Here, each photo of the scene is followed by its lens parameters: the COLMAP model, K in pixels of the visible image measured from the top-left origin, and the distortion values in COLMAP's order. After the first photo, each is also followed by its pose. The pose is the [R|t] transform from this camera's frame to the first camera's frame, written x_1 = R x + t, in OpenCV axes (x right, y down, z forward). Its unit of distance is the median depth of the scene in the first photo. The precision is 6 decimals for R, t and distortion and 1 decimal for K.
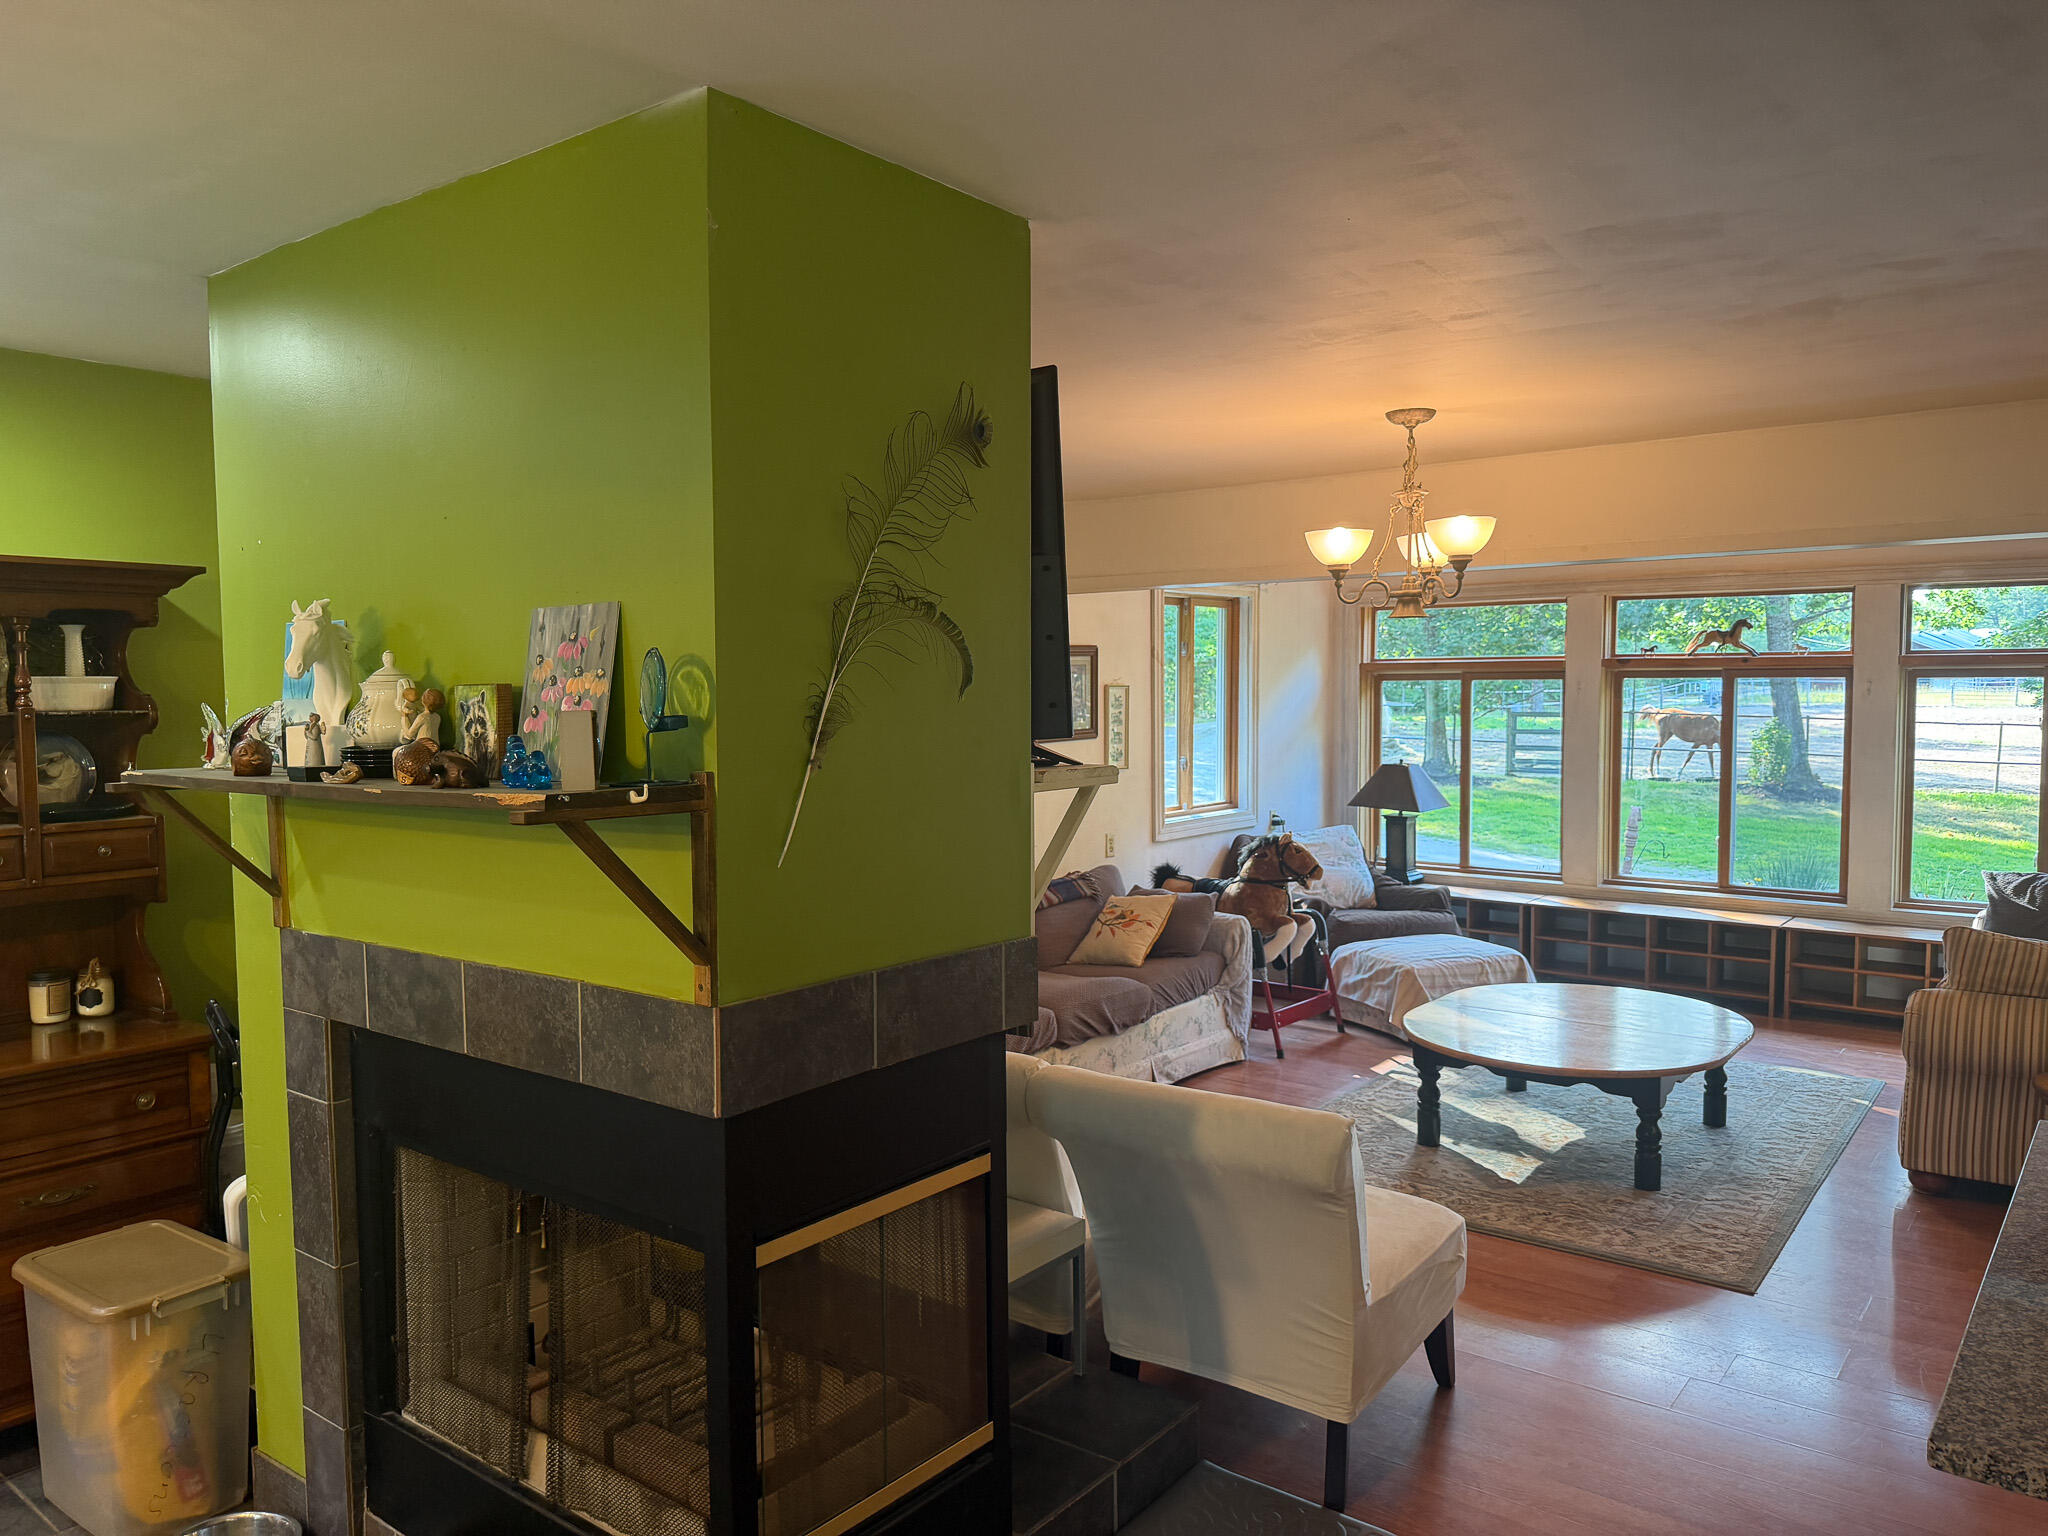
lens RADIAL K [[1451.9, 0, 979.4], [0, 1451.9, 758.1], [0, 0, 1]] dist [0.016966, -0.043377]
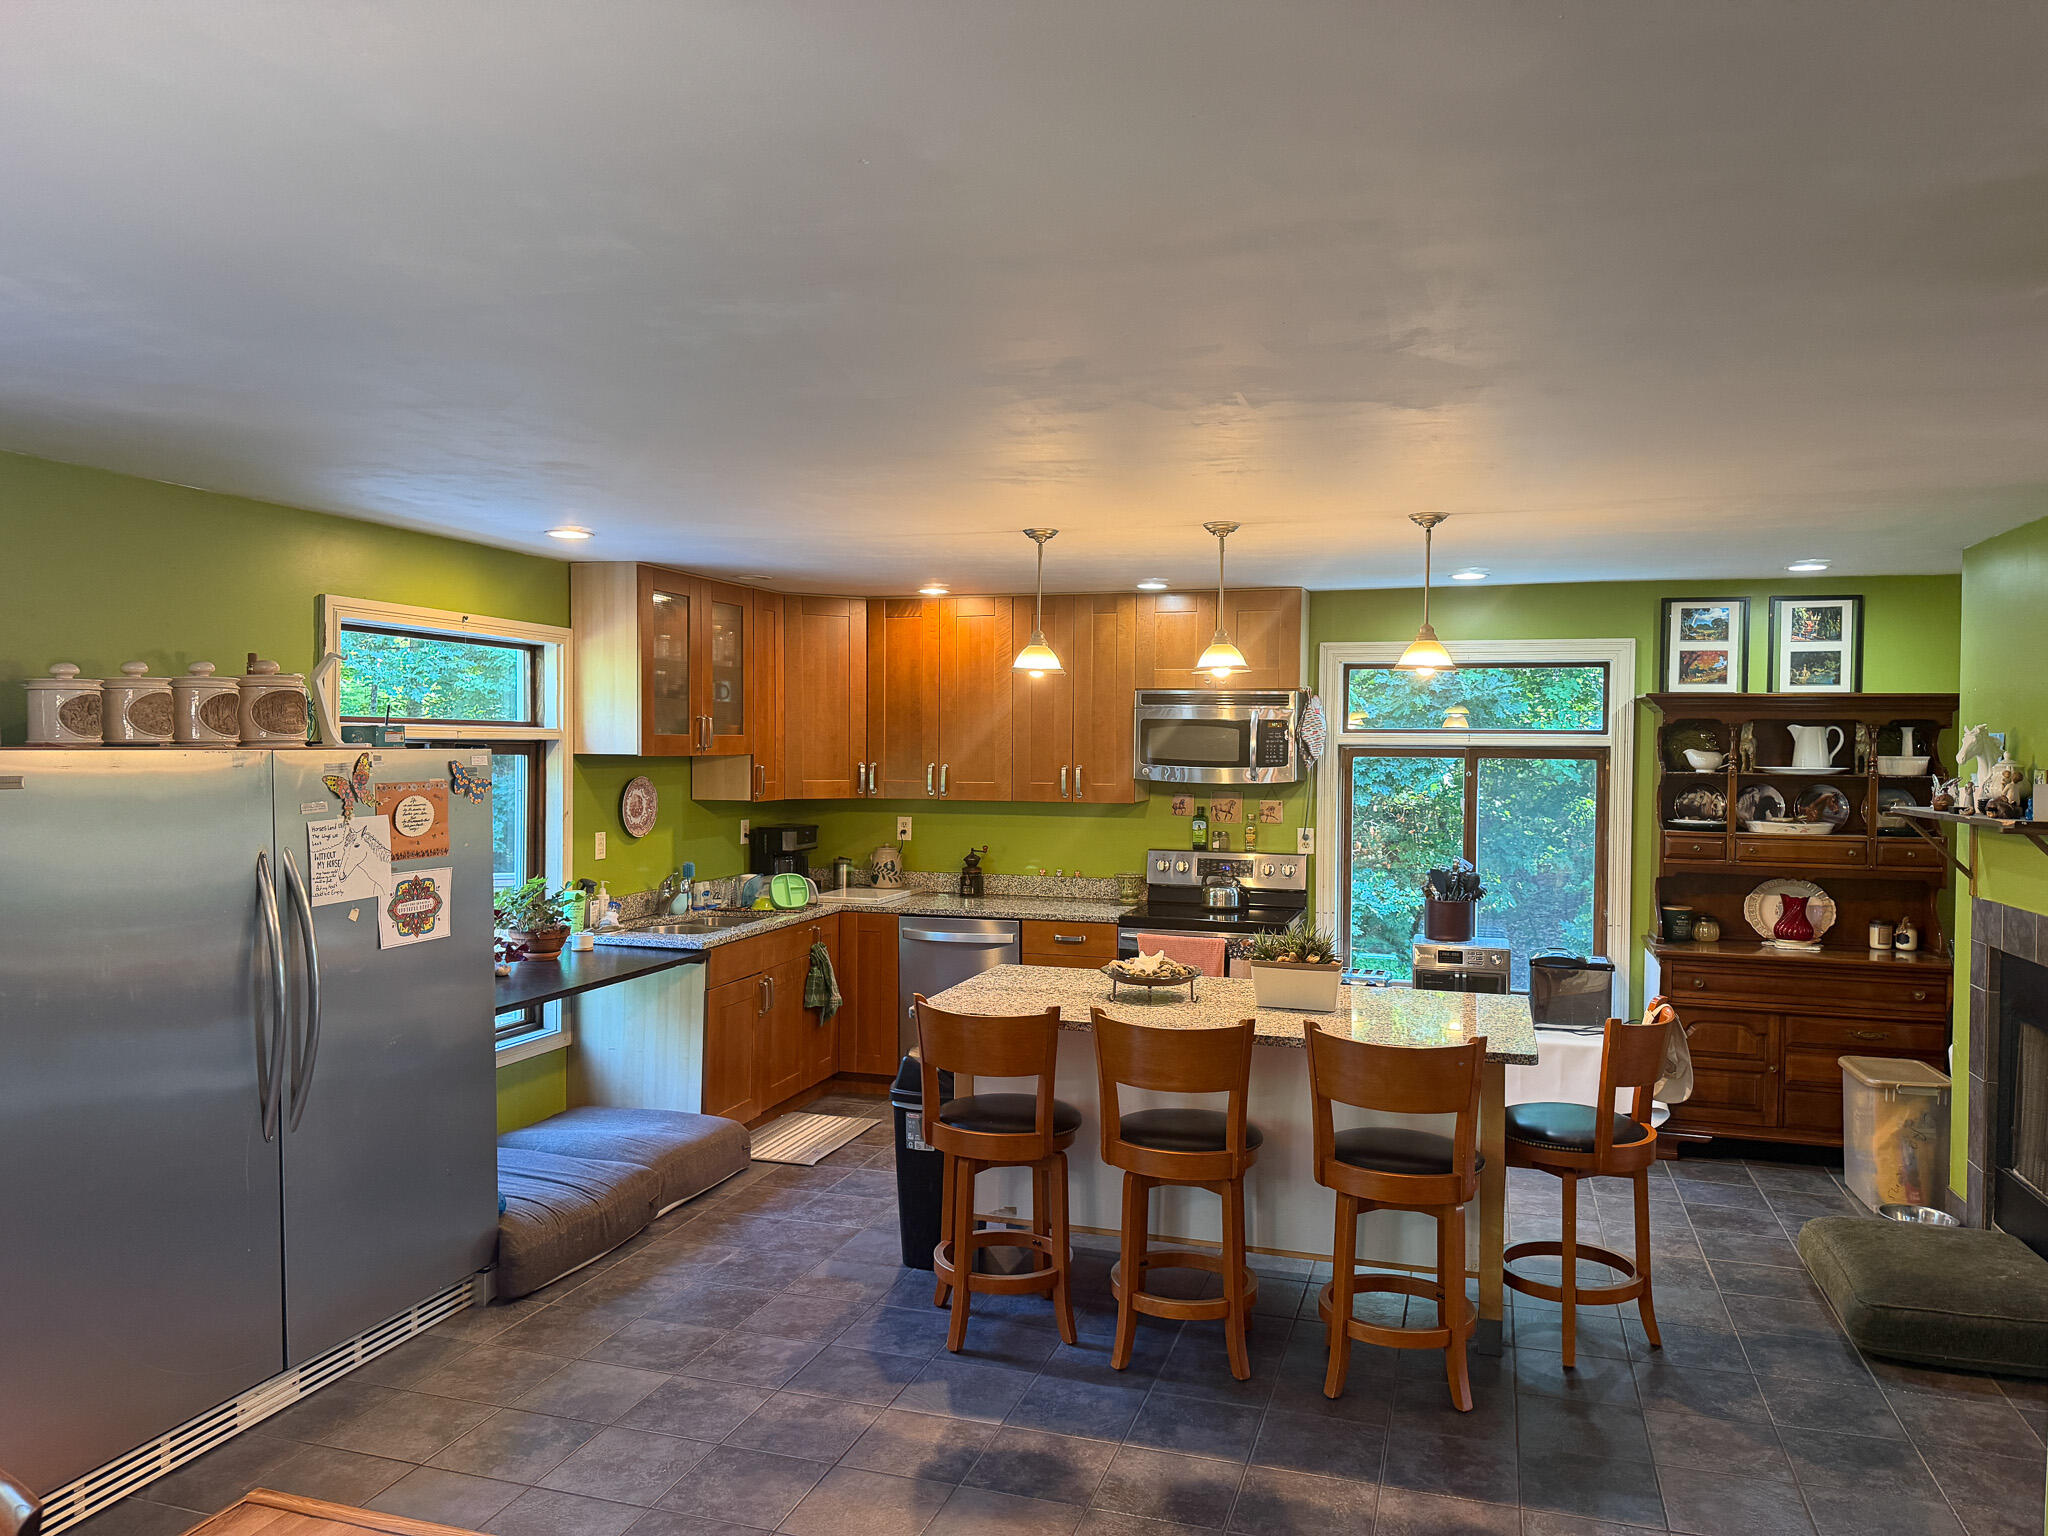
lens RADIAL K [[1451.9, 0, 1028.3], [0, 1451.9, 768.5], [0, 0, 1]] dist [0.016966, -0.043377]
pose [[0.365354, 0.030997, -0.930352, 0.751908], [-0.062307, 0.998018, 0.008783, 0.011777], [0.928781, 0.054759, 0.366562, -0.763086]]
